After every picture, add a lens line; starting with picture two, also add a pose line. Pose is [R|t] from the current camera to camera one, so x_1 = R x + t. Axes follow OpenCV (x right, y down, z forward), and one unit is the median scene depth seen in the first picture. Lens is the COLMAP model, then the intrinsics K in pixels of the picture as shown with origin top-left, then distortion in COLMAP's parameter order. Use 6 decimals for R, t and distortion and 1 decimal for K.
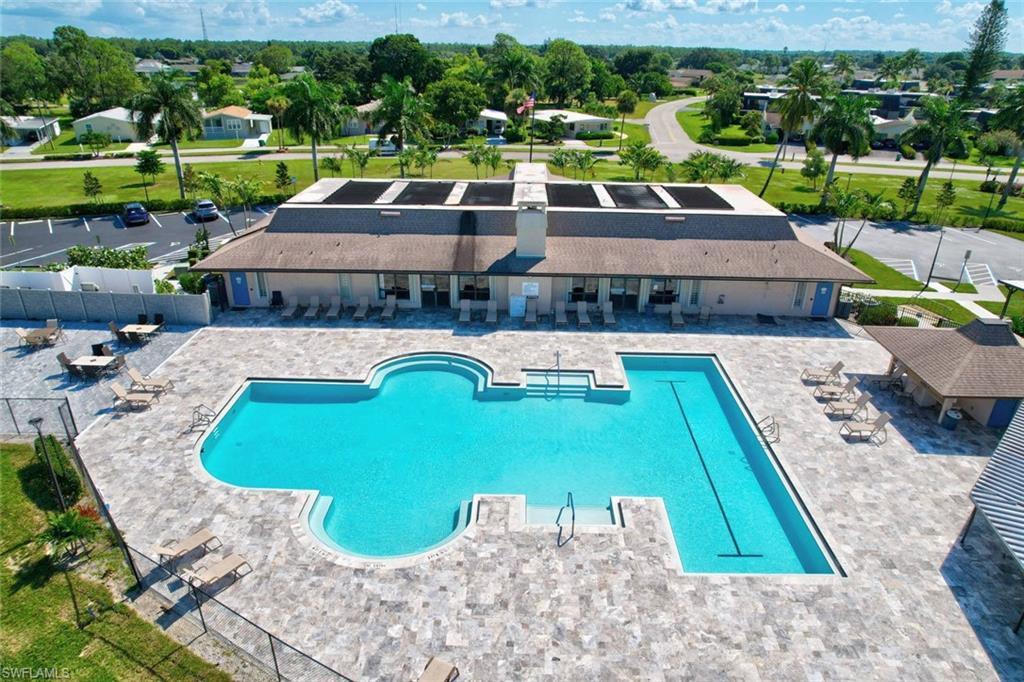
lens RADIAL K [[651.3, 0, 512.0], [0, 651.3, 341.0], [0, 0, 1]] dist [-0.060966, 0.051609]
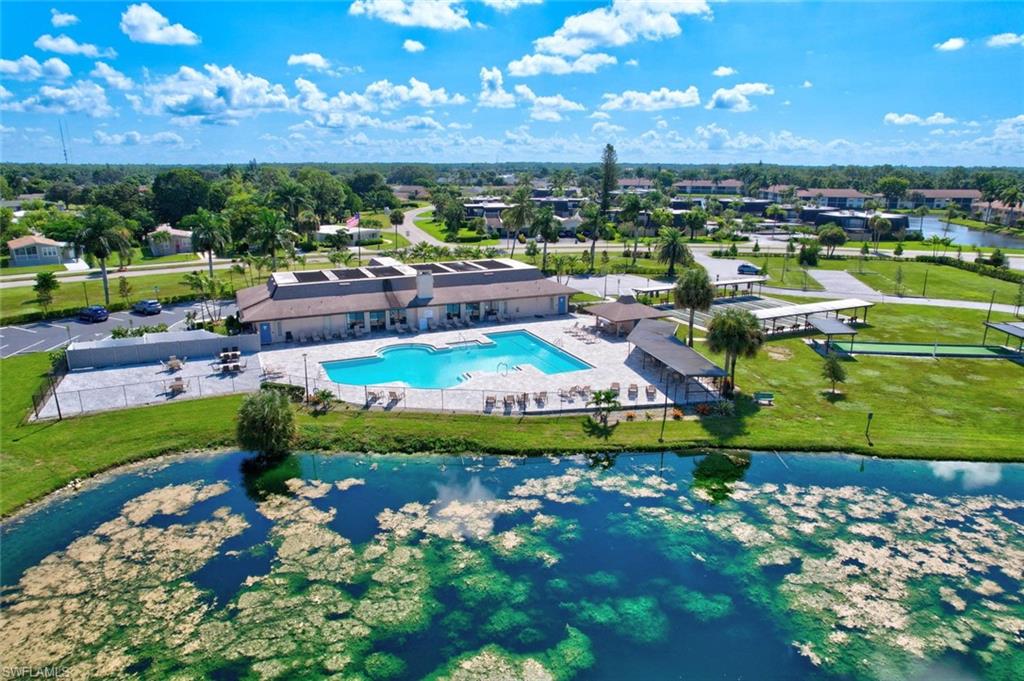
lens RADIAL K [[651.3, 0, 512.0], [0, 651.3, 340.5], [0, 0, 1]] dist [-0.060966, 0.051609]
pose [[0.904333, -0.121276, 0.409235, -0.246414], [0.184217, 0.975787, -0.117913, 0.121919], [-0.385026, 0.182021, 0.904778, -0.376375]]
